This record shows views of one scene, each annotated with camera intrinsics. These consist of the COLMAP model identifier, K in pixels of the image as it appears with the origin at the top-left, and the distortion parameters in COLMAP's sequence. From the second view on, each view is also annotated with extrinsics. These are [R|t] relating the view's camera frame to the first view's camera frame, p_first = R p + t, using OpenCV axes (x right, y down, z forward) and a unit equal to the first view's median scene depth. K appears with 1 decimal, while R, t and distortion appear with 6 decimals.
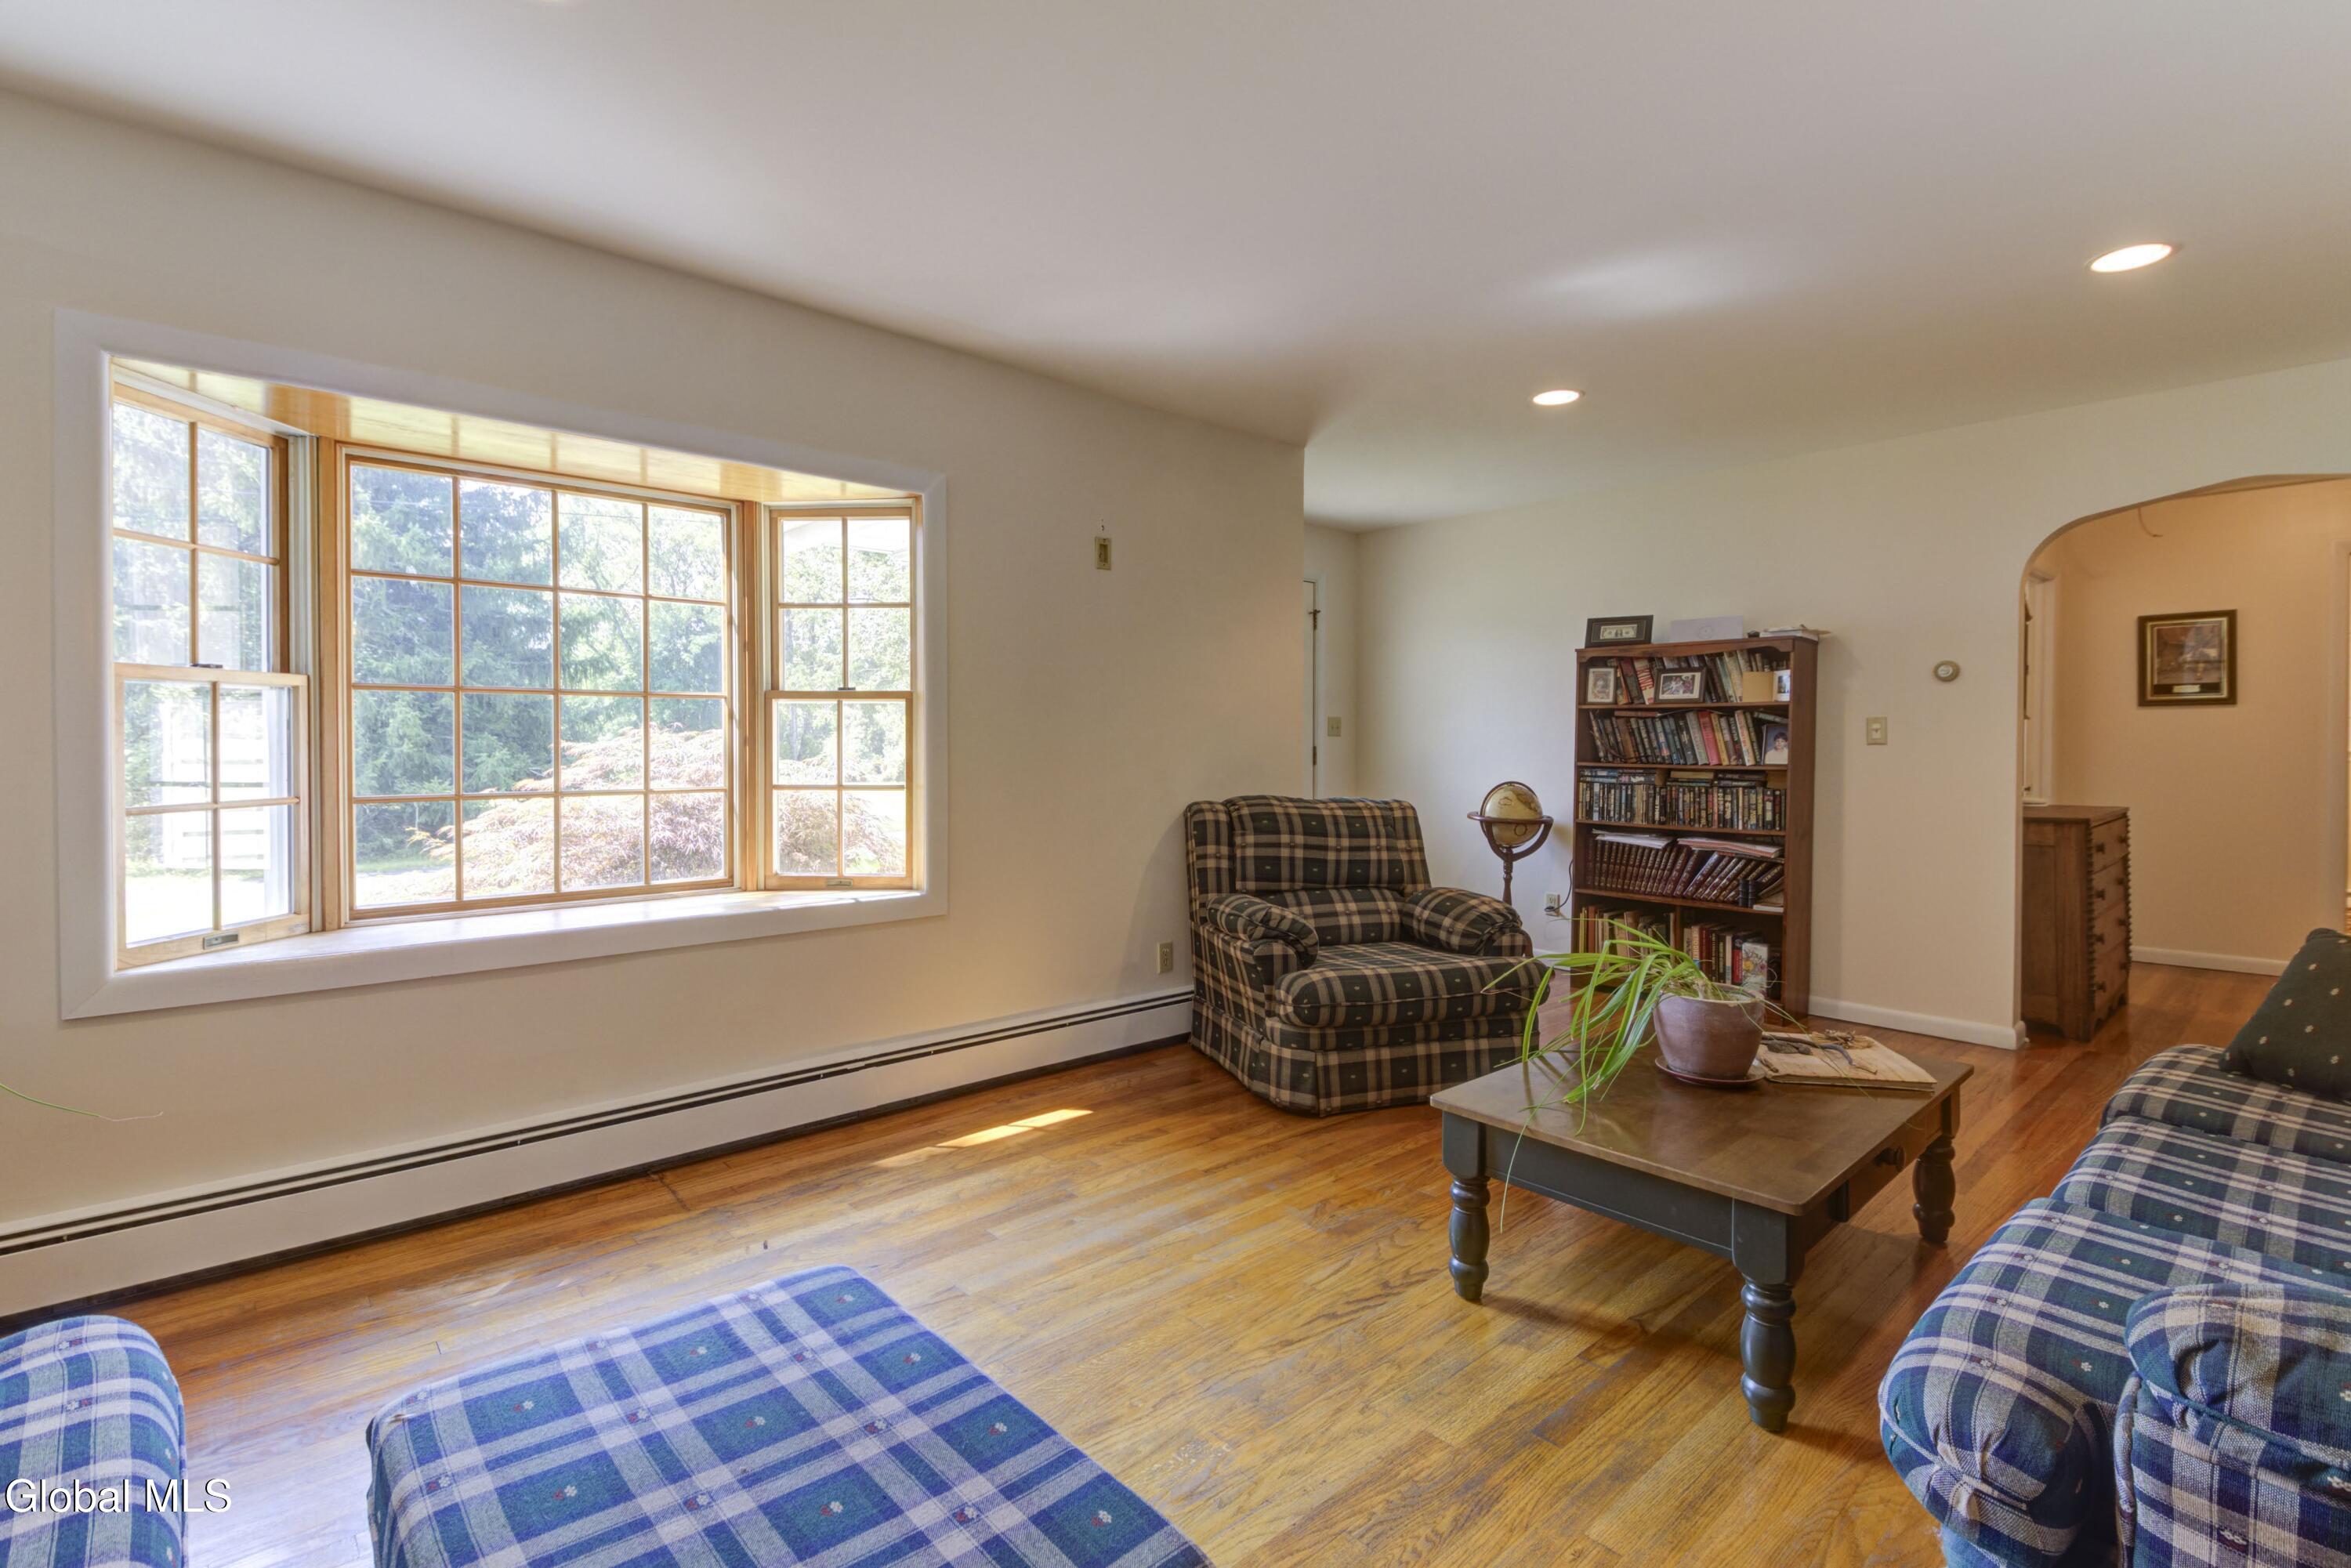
lens RADIAL K [[1055.8, 0, 1169.3], [0, 1055.8, 761.9], [0, 0, 1]] dist [0.025945, -0.024699]
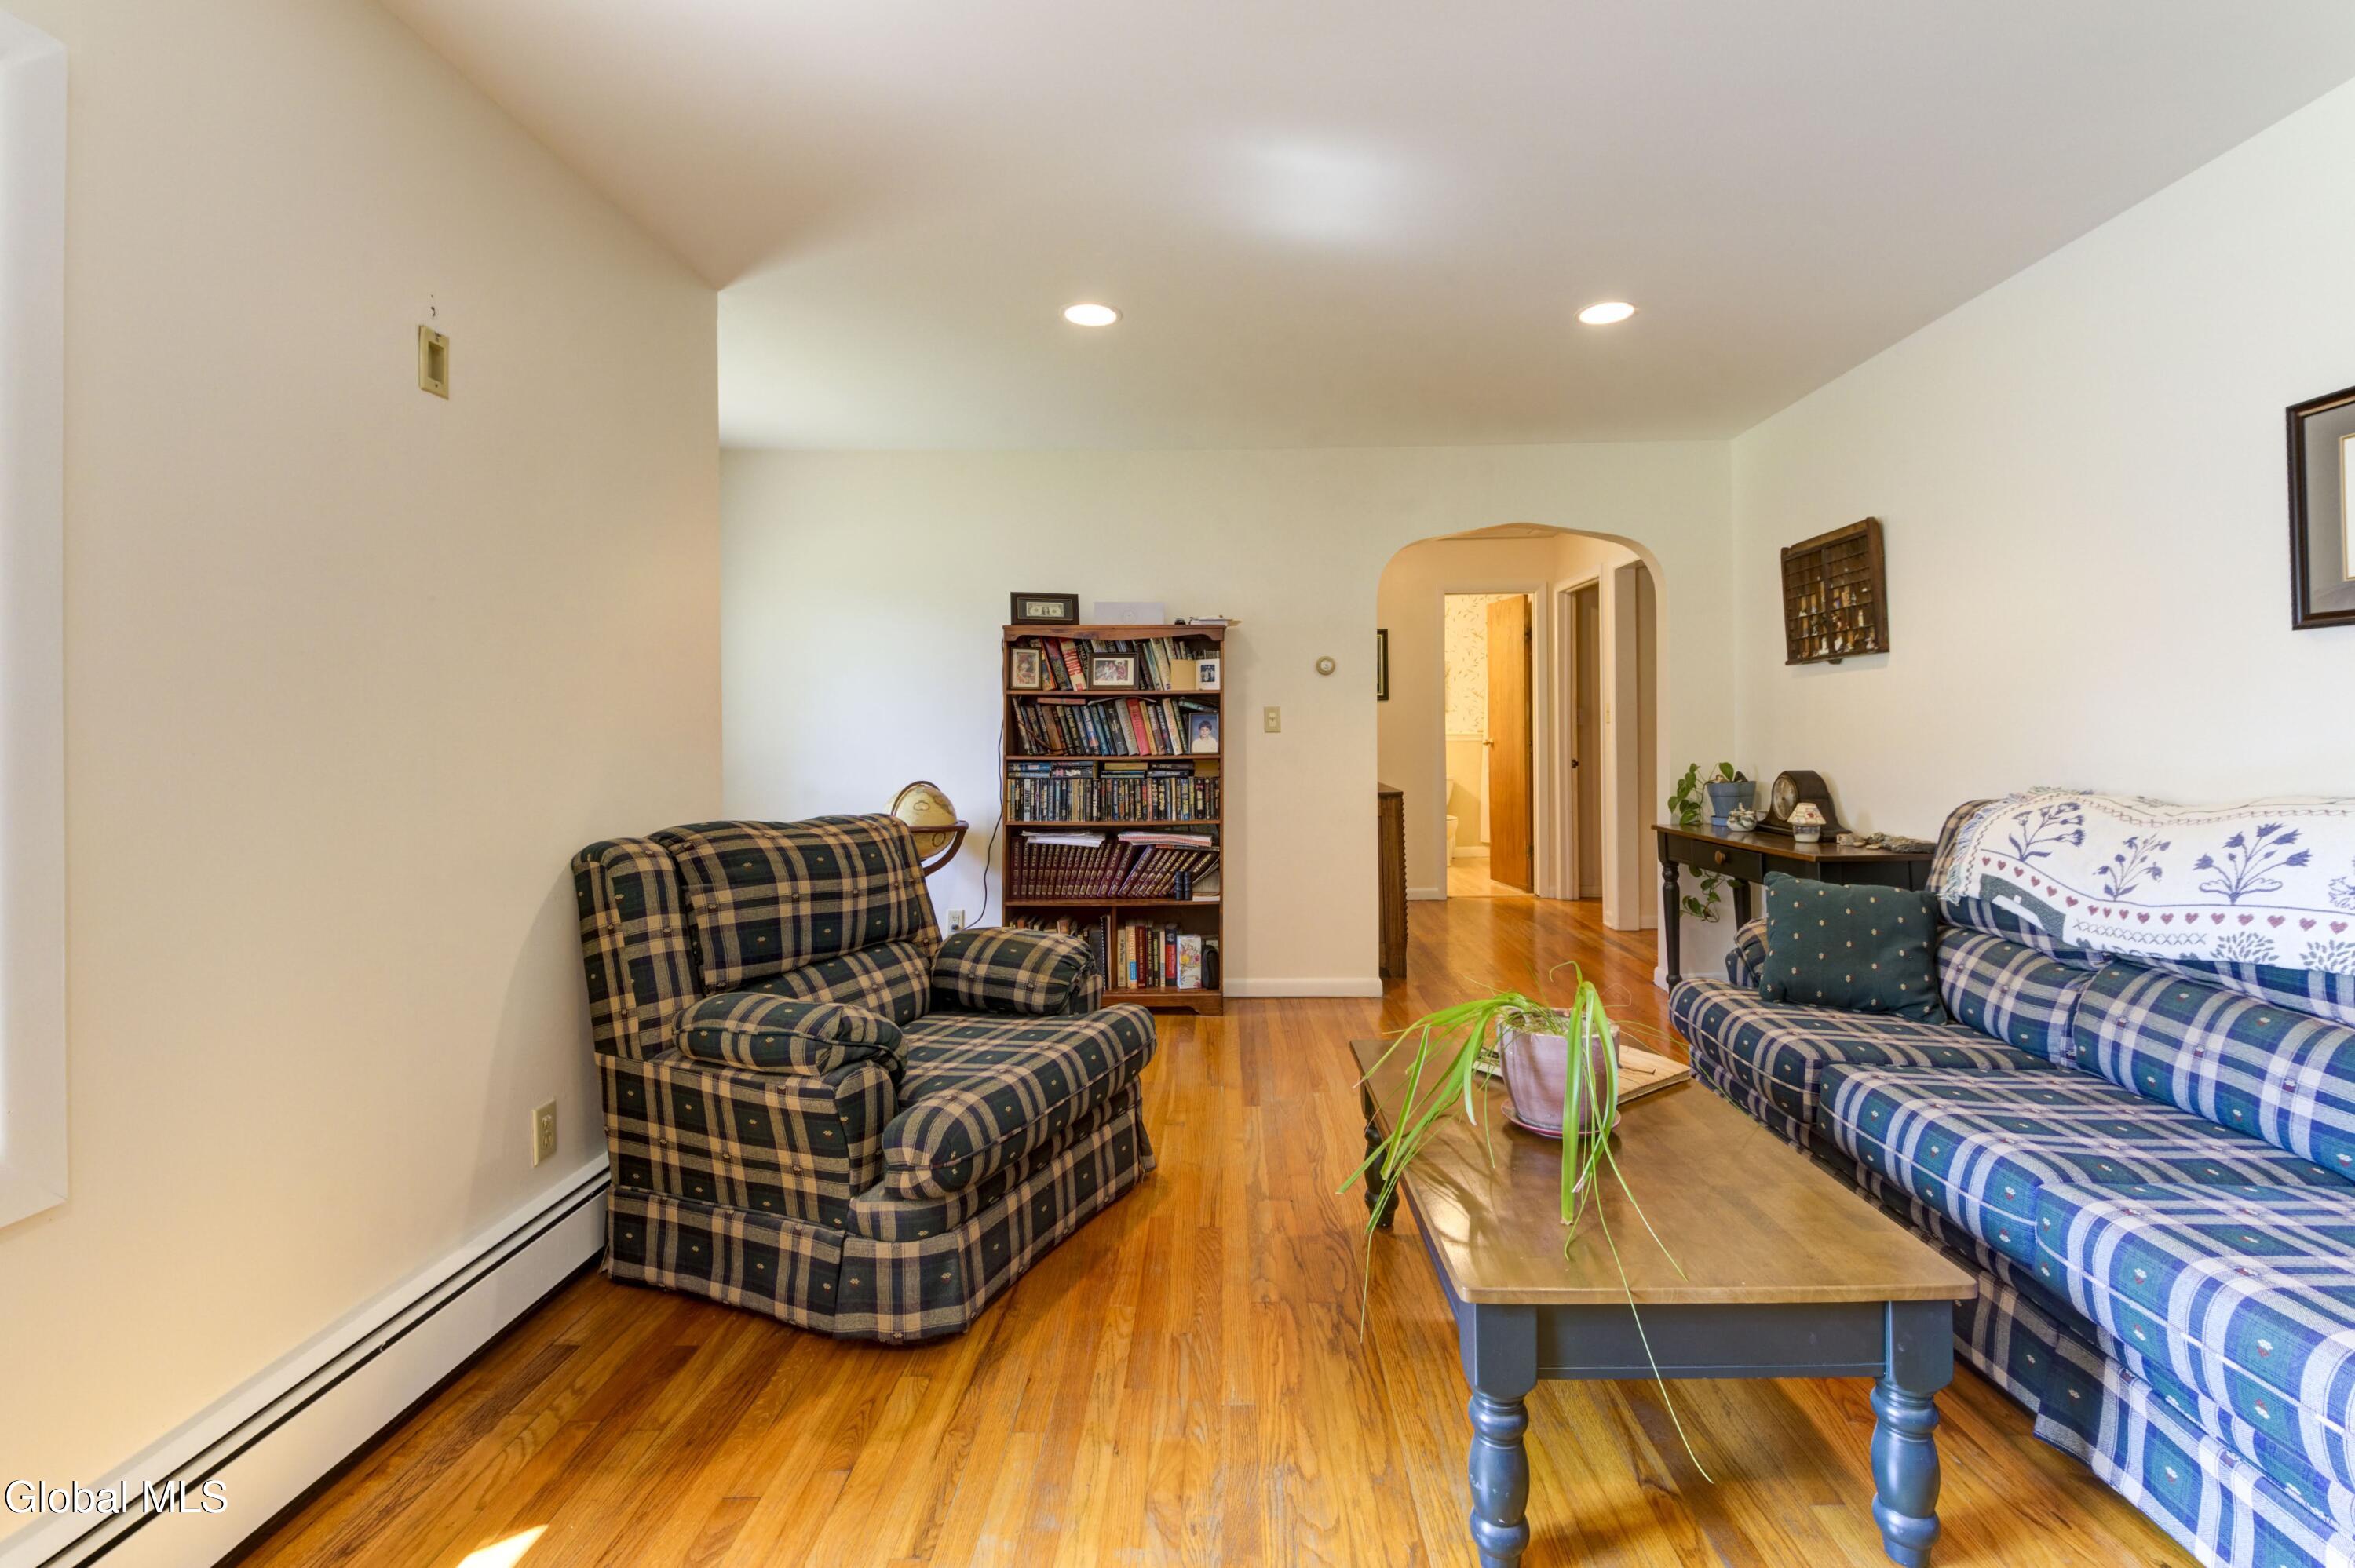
lens RADIAL K [[1043.0, 0, 1188.0], [0, 1043.0, 725.7], [0, 0, 1]] dist [0.026217, -0.023030]
pose [[0.669183, -0.003472, 0.743089, -0.172191], [0.024526, 0.999547, -0.017417, -0.006675], [-0.742693, 0.029880, 0.668966, 0.360523]]
